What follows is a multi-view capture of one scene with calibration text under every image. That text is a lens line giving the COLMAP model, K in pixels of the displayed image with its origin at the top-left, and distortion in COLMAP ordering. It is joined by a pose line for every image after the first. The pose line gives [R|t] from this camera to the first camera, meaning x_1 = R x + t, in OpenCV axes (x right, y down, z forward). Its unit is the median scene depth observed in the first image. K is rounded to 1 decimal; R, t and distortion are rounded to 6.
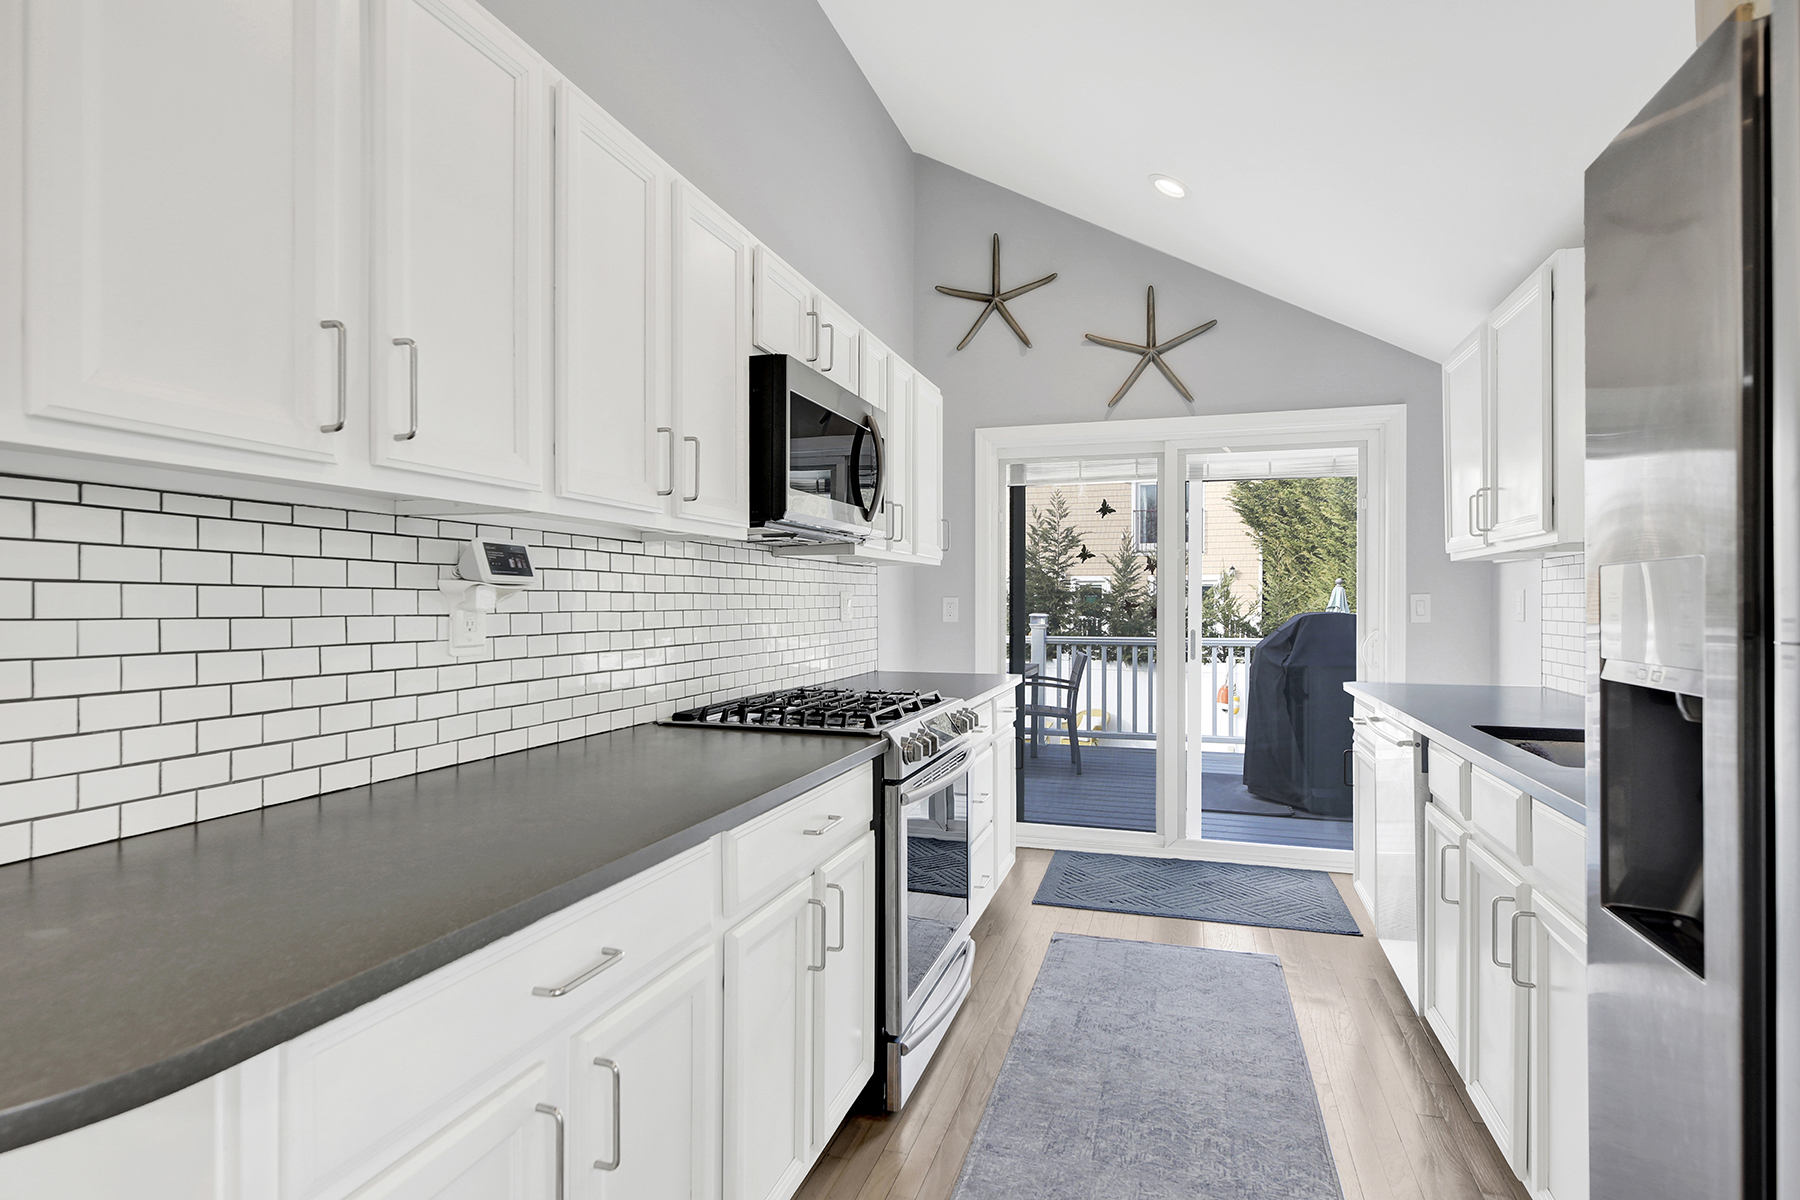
lens RADIAL K [[934.2, 0, 873.0], [0, 934.2, 600.9], [0, 0, 1]] dist [0.001546, -0.000165]
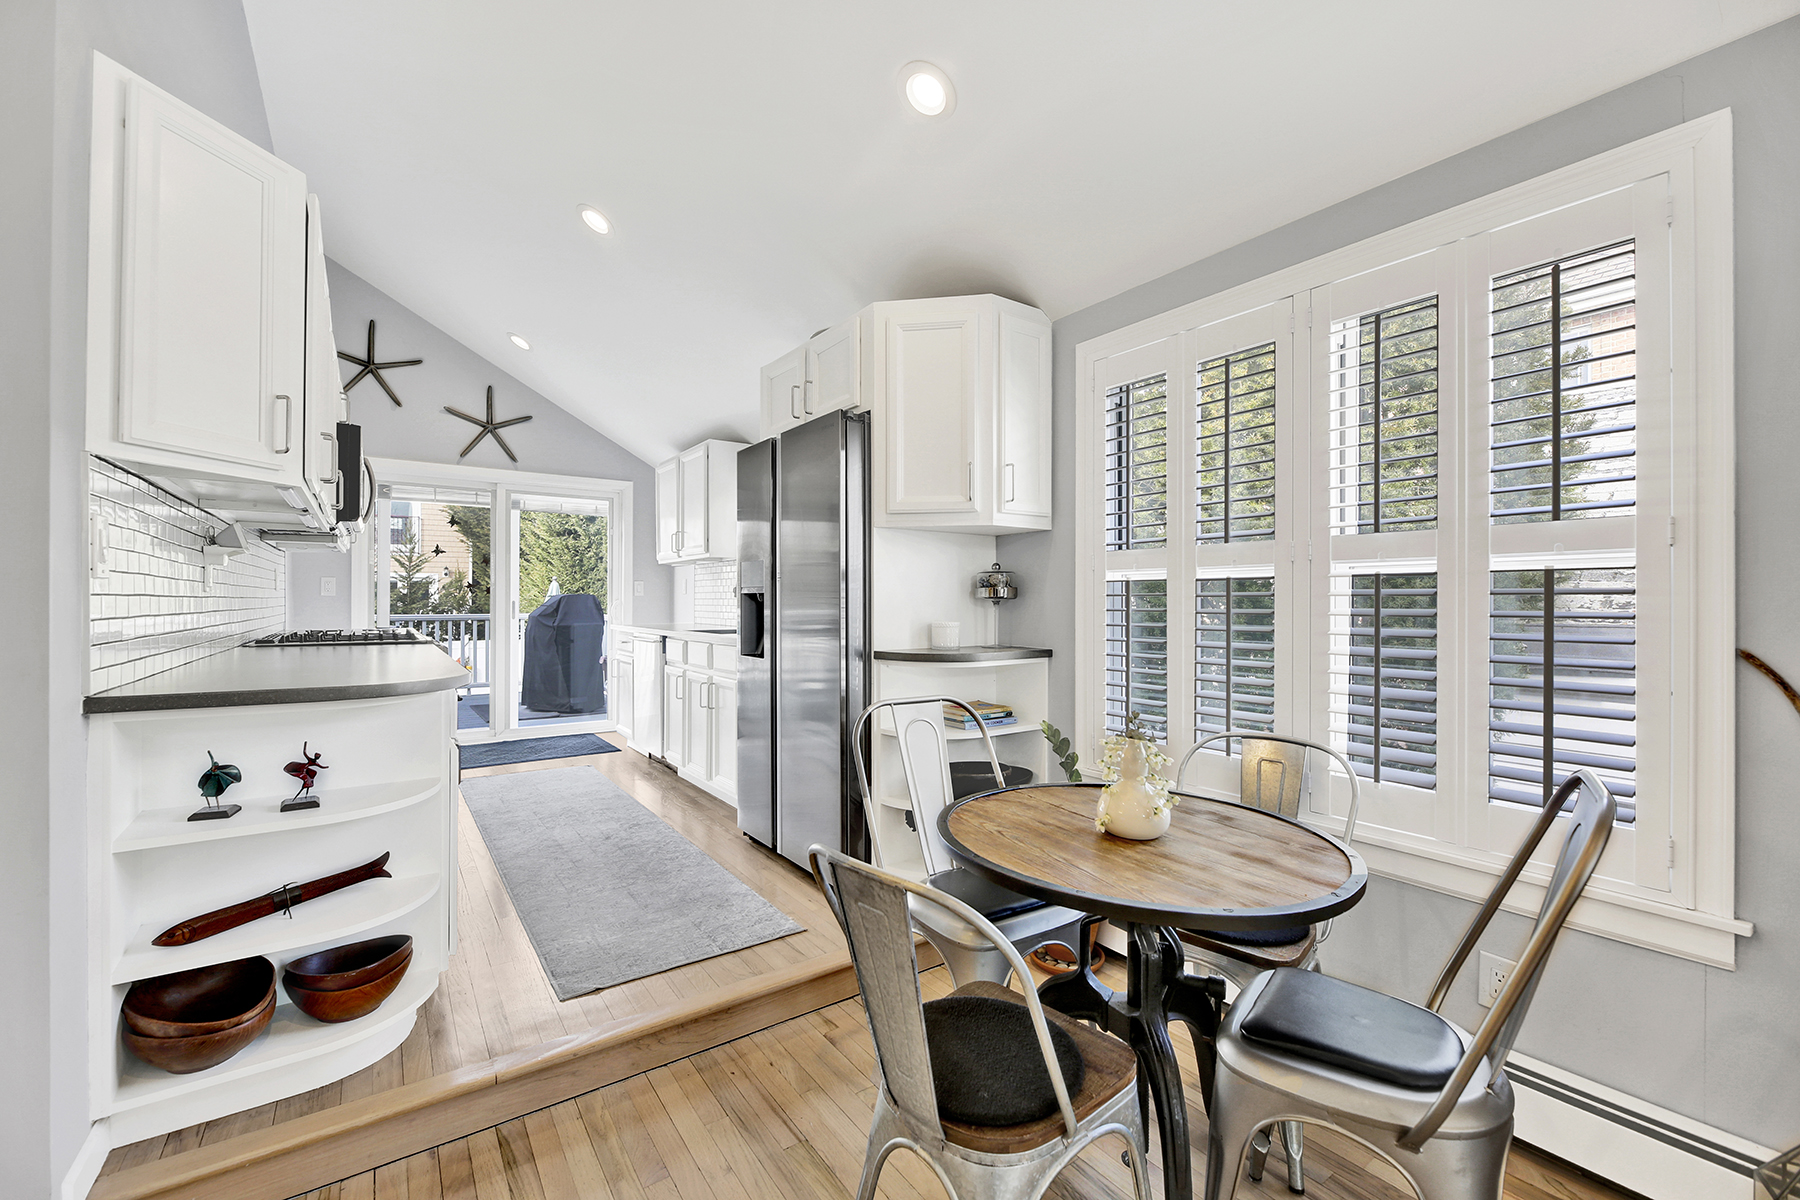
lens RADIAL K [[737.9, 0, 882.6], [0, 737.9, 599.0], [0, 0, 1]] dist [-0.001645, -0.000275]
pose [[0.604071, 0.002647, 0.796926, -0.393585], [-0.003727, 0.999993, -0.000496, 0.035040], [-0.796922, -0.002671, 0.604076, -0.391825]]
